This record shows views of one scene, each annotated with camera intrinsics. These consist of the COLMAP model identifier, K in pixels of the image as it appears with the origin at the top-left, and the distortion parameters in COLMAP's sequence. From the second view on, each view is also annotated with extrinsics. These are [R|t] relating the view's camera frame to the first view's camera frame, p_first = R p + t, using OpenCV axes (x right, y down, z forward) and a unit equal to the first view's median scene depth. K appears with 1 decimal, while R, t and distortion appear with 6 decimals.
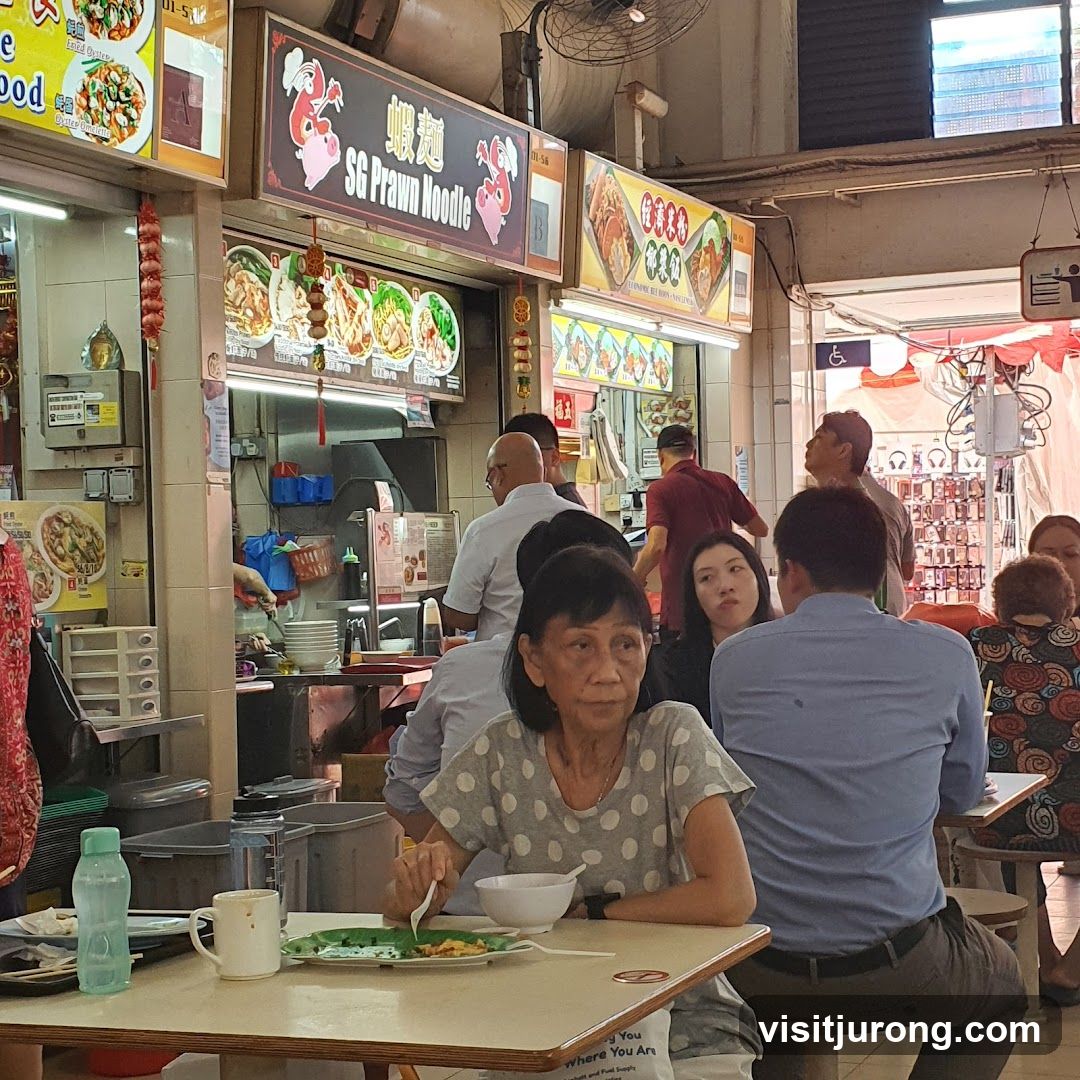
lens RADIAL K [[2247.8, 0, 540.5], [0, 2247.8, 542.3], [0, 0, 1]] dist [-0.095891, 0.000000]
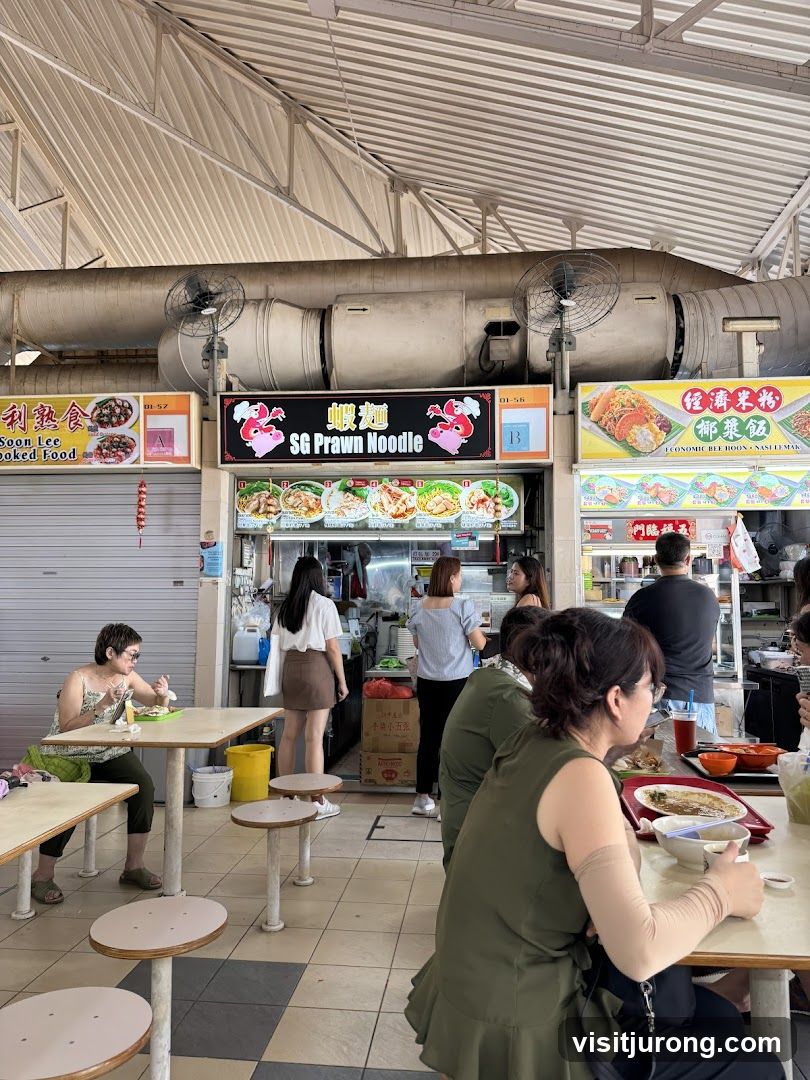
lens RADIAL K [[808.8, 0, 402.8], [0, 808.8, 537.0], [0, 0, 1]] dist [0.027921, -0.033204]
pose [[0.288938, -0.070569, -0.954743, 0.689088], [-0.005481, 0.997141, -0.075361, -0.008067], [0.957332, 0.027008, 0.287725, 0.819854]]
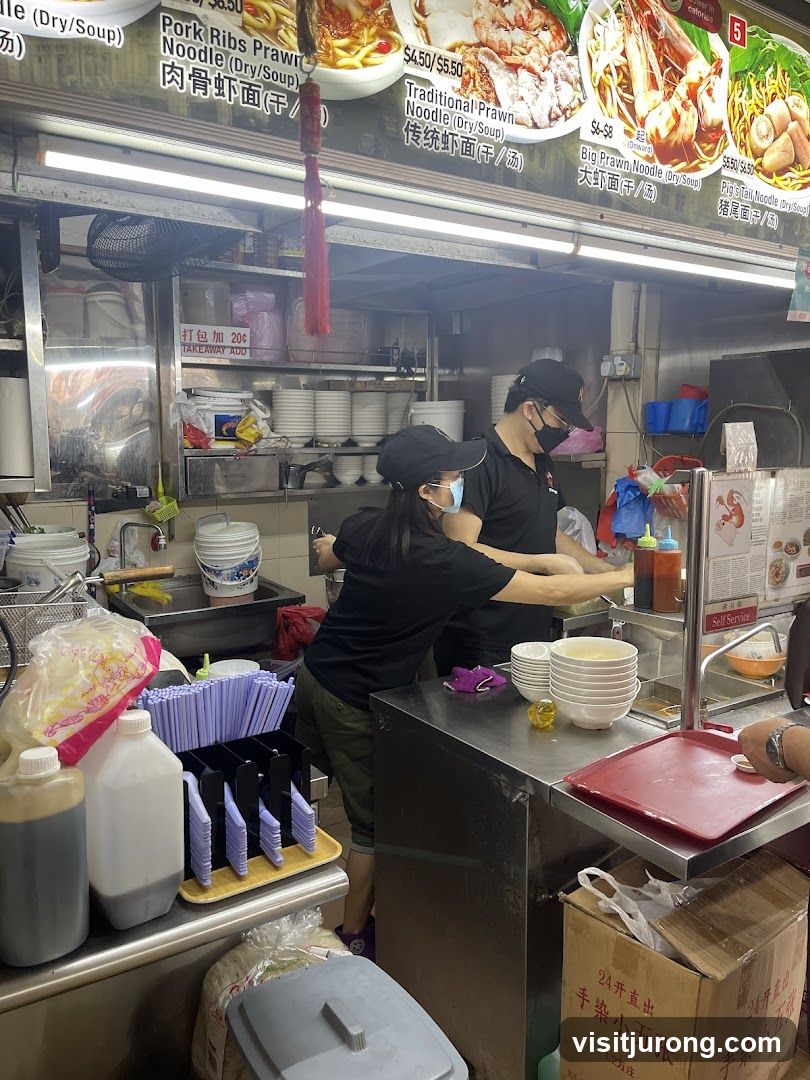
lens RADIAL K [[808.8, 0, 402.5], [0, 808.8, 544.9], [0, 0, 1]] dist [0.027921, -0.033204]
pose [[0.832296, 0.103874, -0.544512, -0.026928], [-0.013826, 0.985870, 0.166938, -0.031184], [0.554159, -0.131414, 0.821972, 0.846267]]
